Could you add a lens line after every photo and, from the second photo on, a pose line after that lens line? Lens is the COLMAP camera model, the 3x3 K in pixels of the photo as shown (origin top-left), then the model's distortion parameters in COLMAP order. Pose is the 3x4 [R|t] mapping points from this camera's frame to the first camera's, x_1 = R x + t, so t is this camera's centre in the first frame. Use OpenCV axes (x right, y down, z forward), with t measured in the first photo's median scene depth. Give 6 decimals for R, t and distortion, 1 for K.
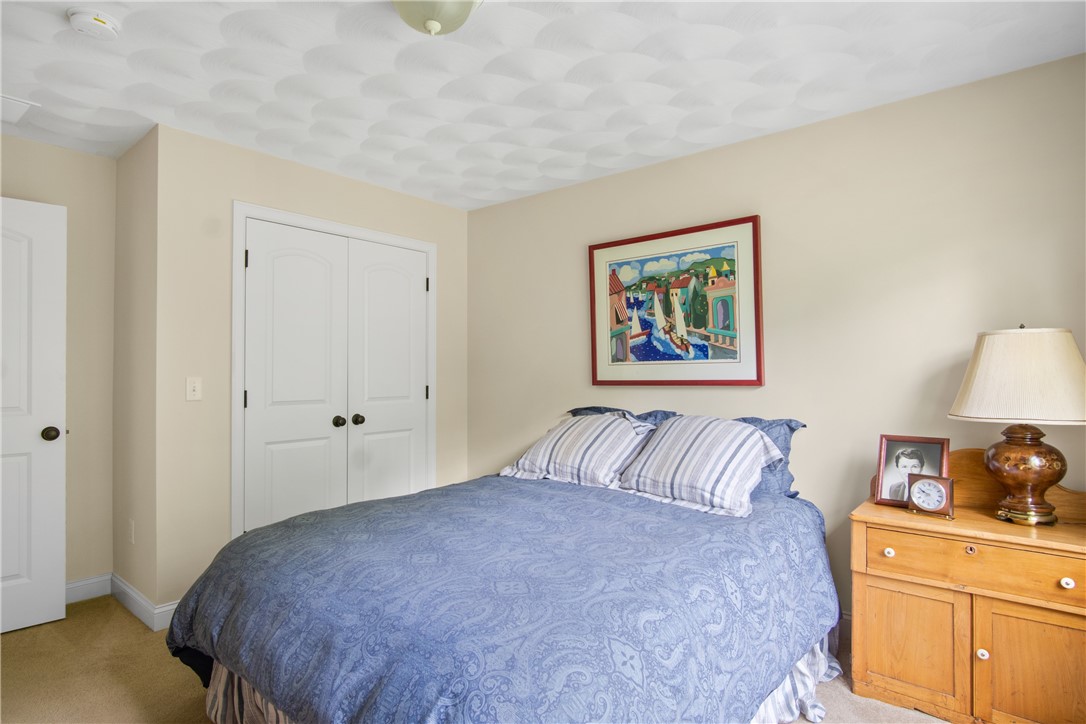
lens RADIAL K [[580.1, 0, 545.3], [0, 580.1, 364.4], [0, 0, 1]] dist [-0.015475, 0.005791]
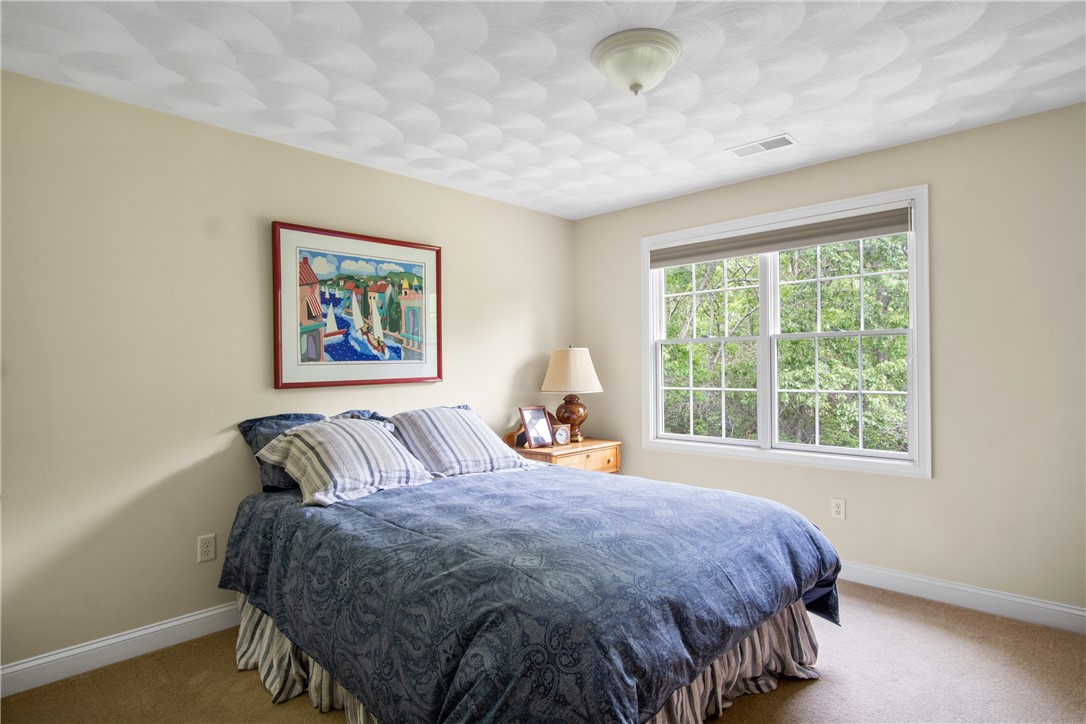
lens RADIAL K [[580.1, 0, 545.1], [0, 580.1, 365.6], [0, 0, 1]] dist [-0.015475, 0.005791]
pose [[0.064407, 0.001338, 0.997923, -0.797414], [-0.000341, 0.999999, -0.001319, 0.003193], [-0.997924, -0.000255, 0.064407, 0.618784]]
